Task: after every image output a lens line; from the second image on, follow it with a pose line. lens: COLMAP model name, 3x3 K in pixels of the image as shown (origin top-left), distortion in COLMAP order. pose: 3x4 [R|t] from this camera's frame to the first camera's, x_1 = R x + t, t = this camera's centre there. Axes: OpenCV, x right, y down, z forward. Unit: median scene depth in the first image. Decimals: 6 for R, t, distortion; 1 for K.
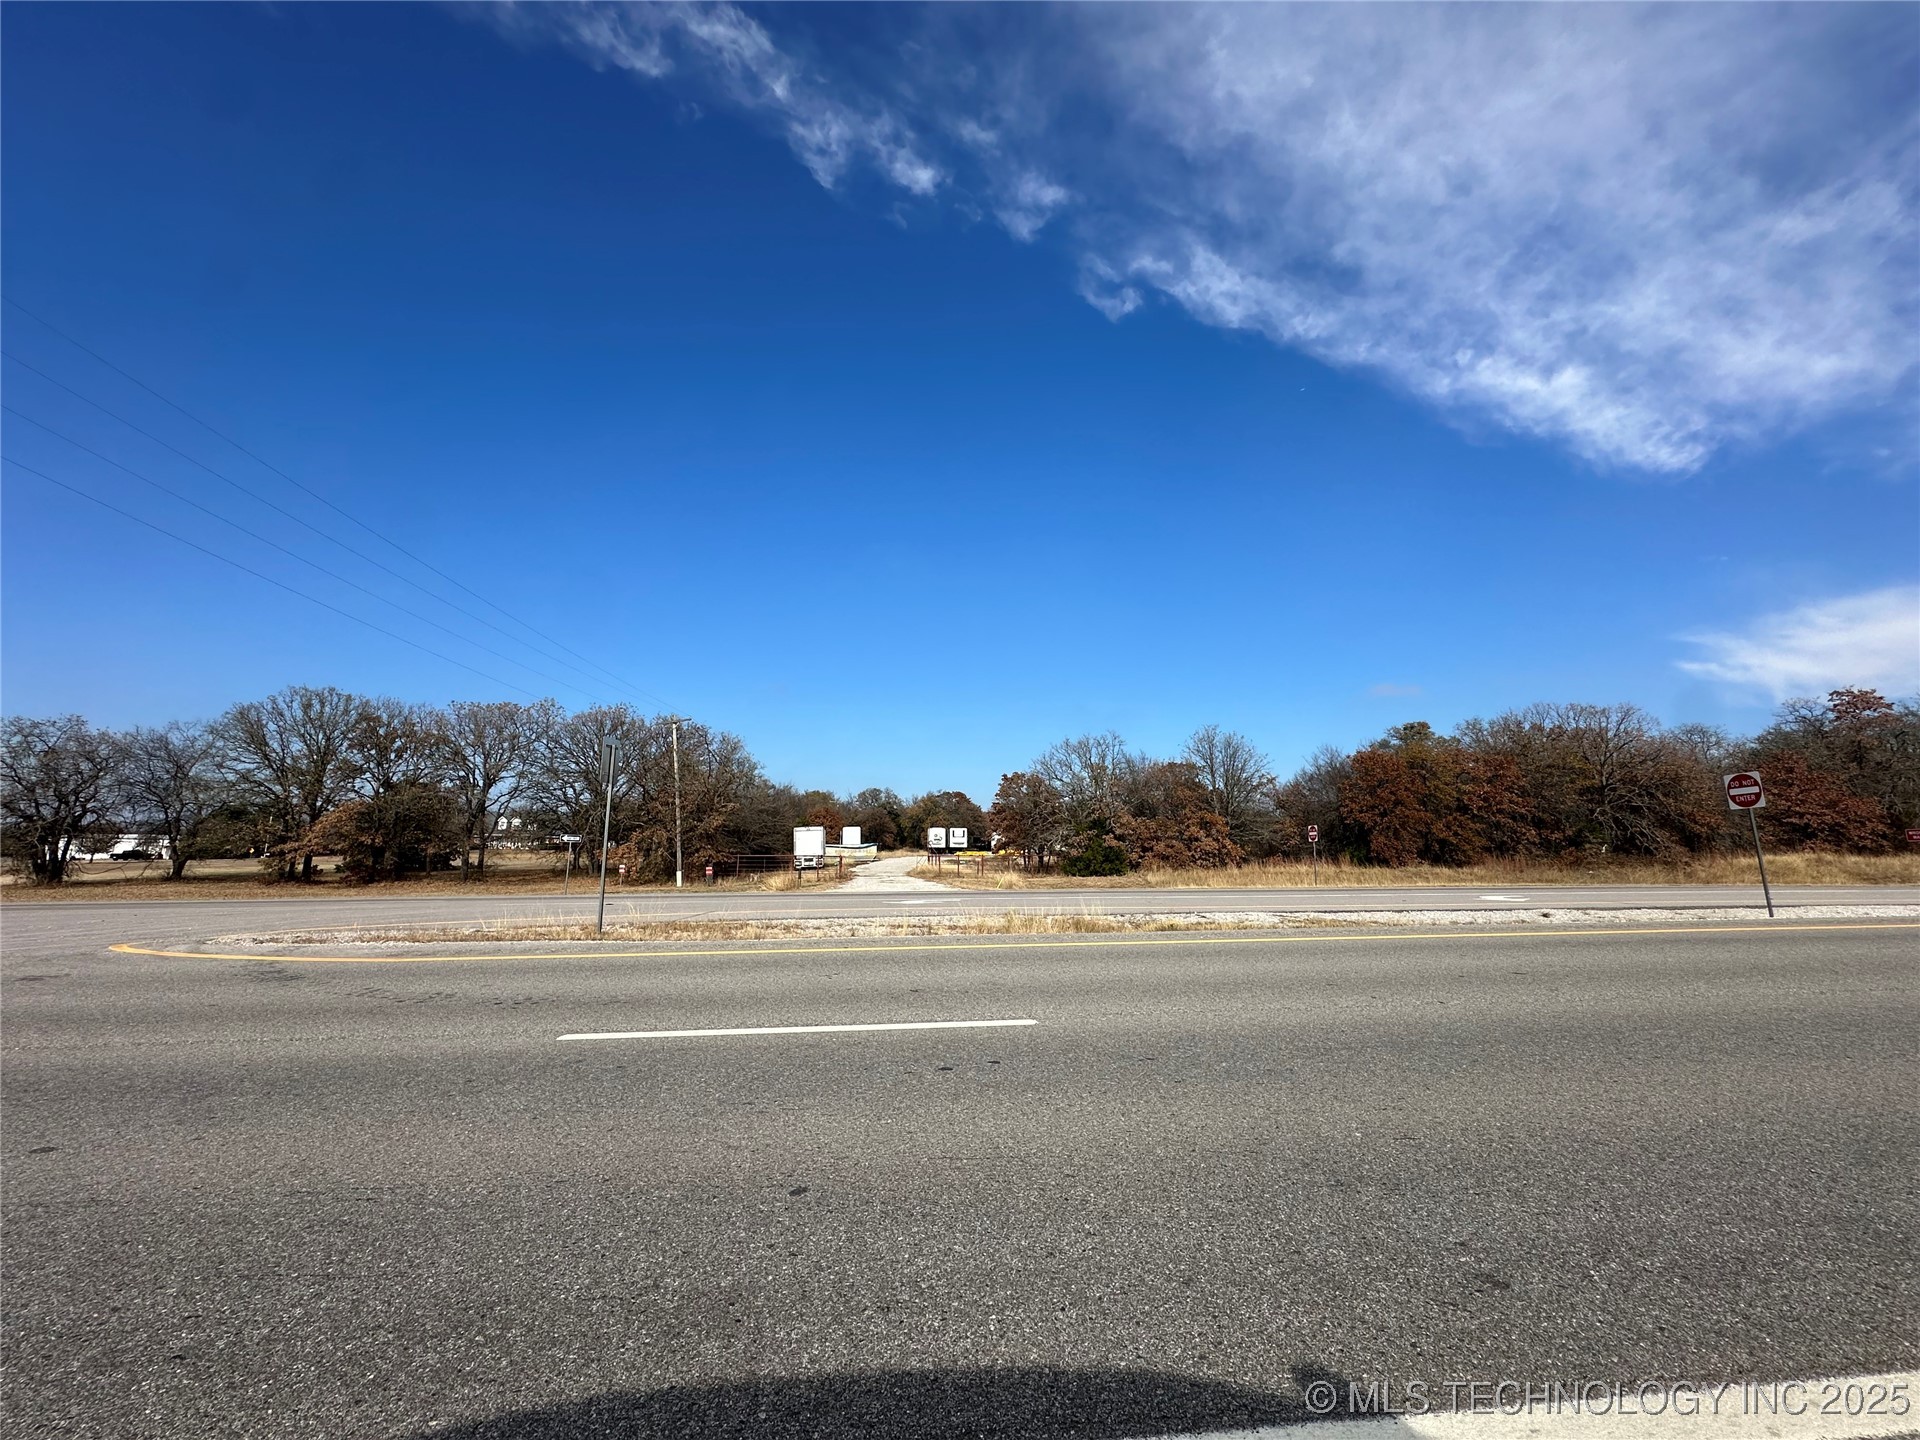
lens RADIAL K [[742.5, 0, 956.6], [0, 742.5, 722.5], [0, 0, 1]] dist [-0.007138, 0.003204]
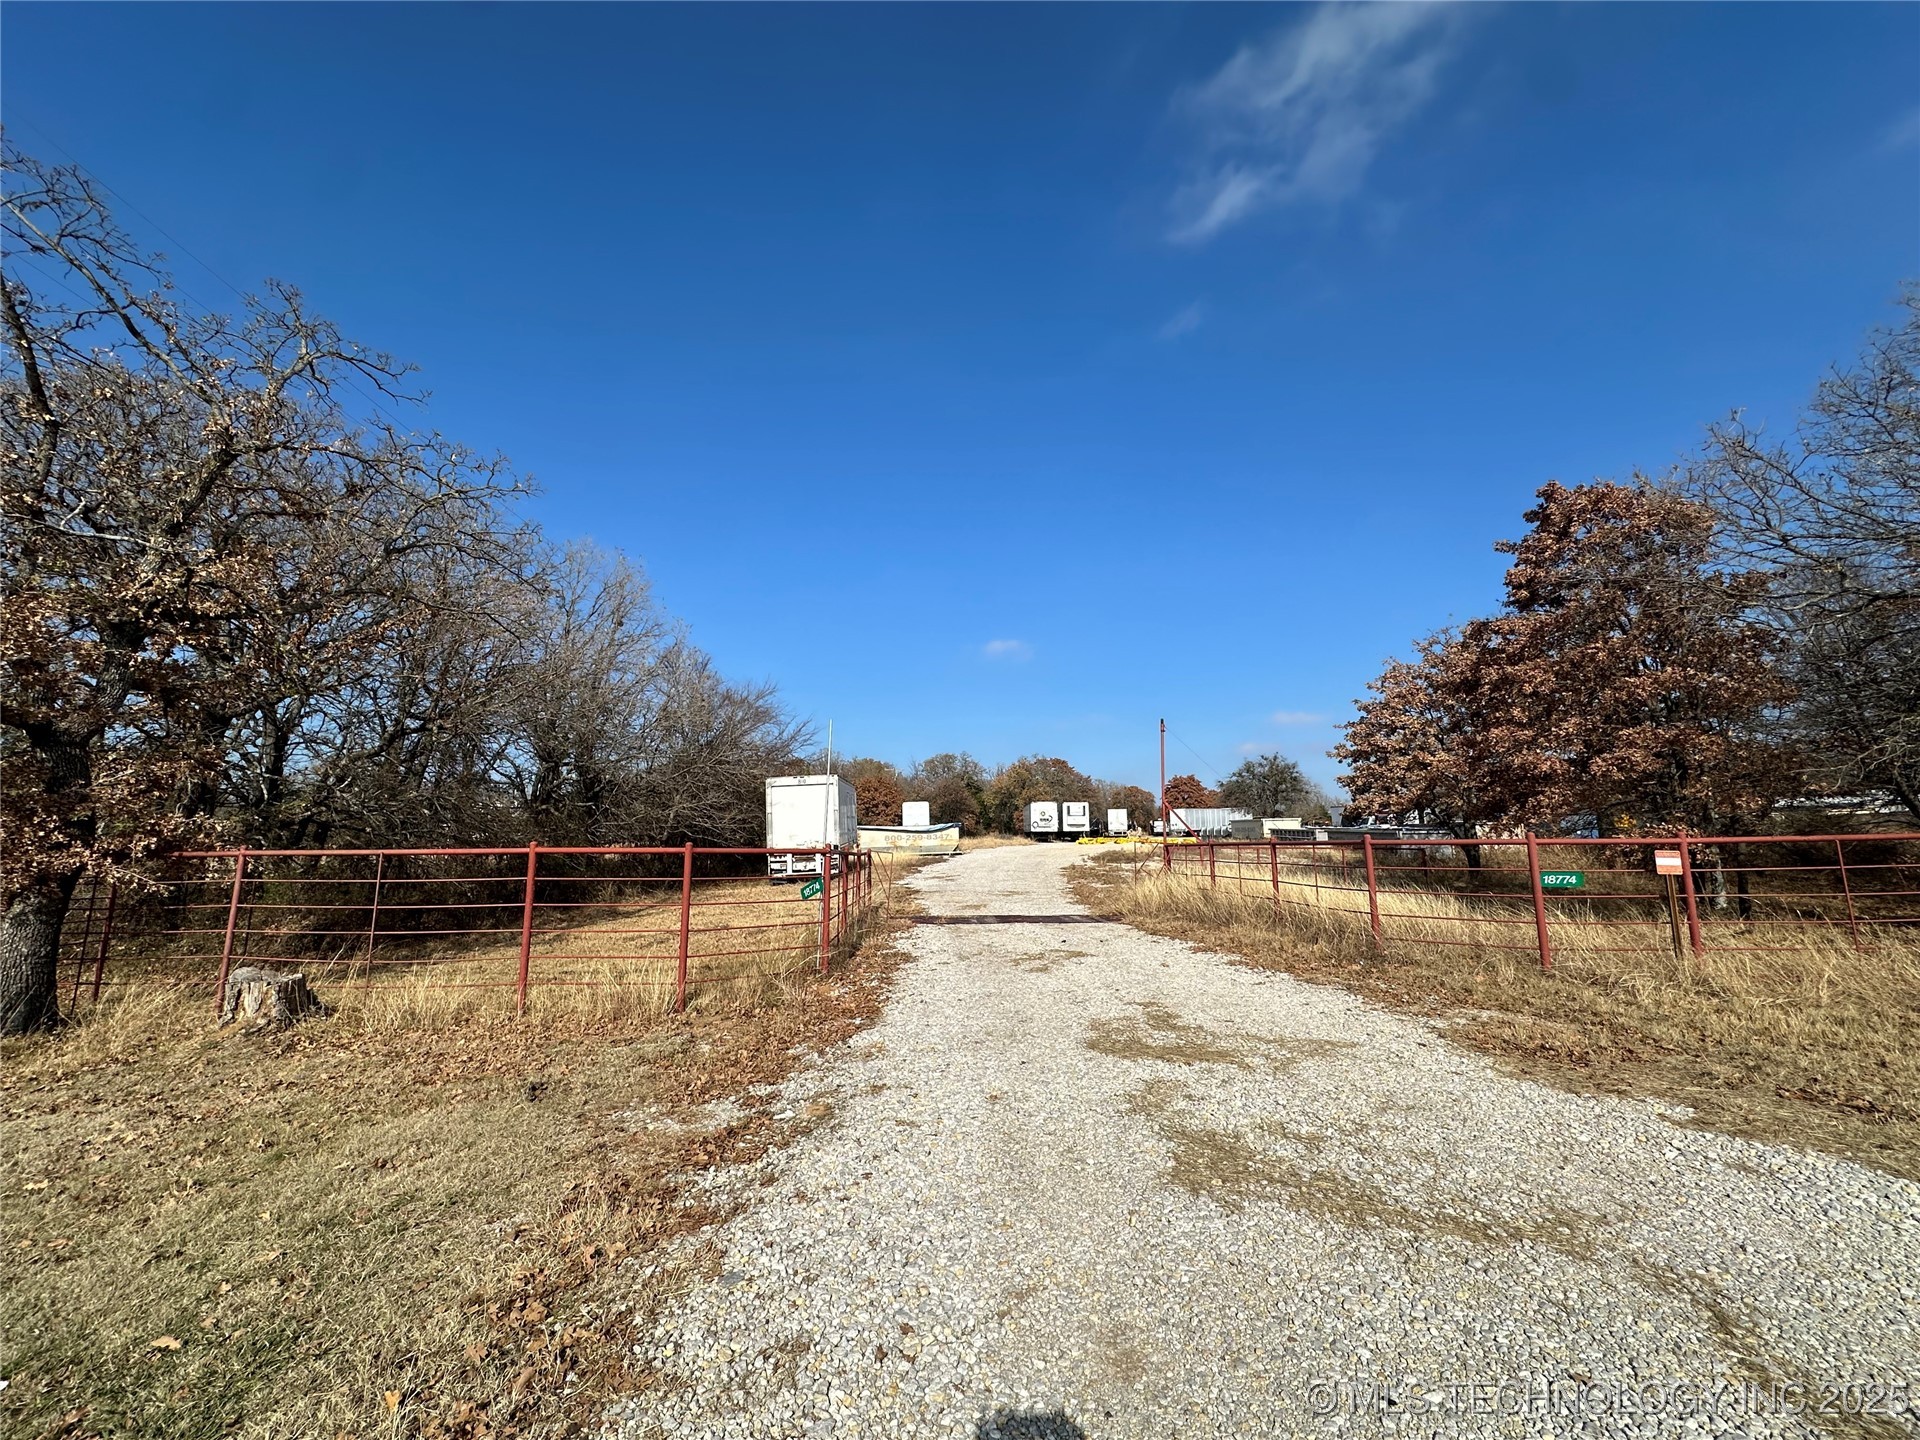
lens RADIAL K [[742.5, 0, 956.6], [0, 742.5, 722.5], [0, 0, 1]] dist [-0.007138, 0.003204]
pose [[0.995869, -0.021594, -0.088195, -0.043451], [0.022922, 0.999638, 0.014073, 0.059194], [0.087859, -0.016036, 0.996004, 0.331809]]
